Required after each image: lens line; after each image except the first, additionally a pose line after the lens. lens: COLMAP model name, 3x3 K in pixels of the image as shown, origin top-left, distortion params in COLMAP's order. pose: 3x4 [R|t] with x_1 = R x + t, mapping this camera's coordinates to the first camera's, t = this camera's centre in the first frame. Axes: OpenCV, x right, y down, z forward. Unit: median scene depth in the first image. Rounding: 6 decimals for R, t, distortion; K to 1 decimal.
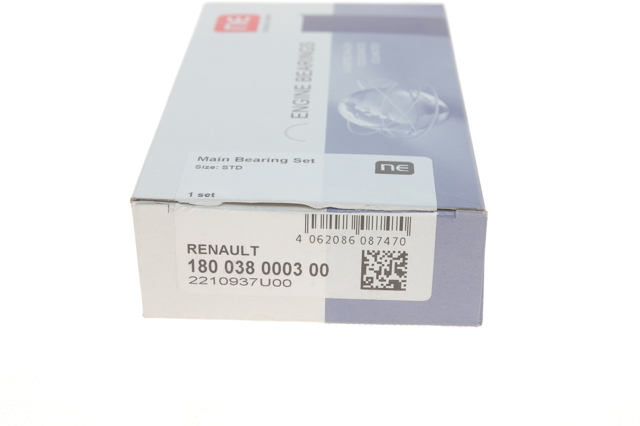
lens RADIAL K [[1445.2, 0, 320.0], [0, 1445.2, 213.0], [0, 0, 1]] dist [-0.198019, -0.046428]
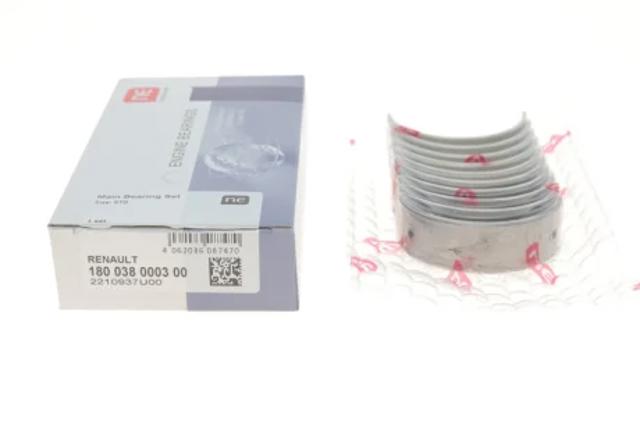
lens RADIAL K [[1445.2, 0, 320.0], [0, 1445.2, 213.5], [0, 0, 1]] dist [-0.198019, -0.046428]
pose [[0.999730, -0.020359, 0.011176, 0.118974], [0.020716, 0.999249, -0.032757, 0.029955], [-0.010501, 0.032980, 0.999401, -0.414094]]
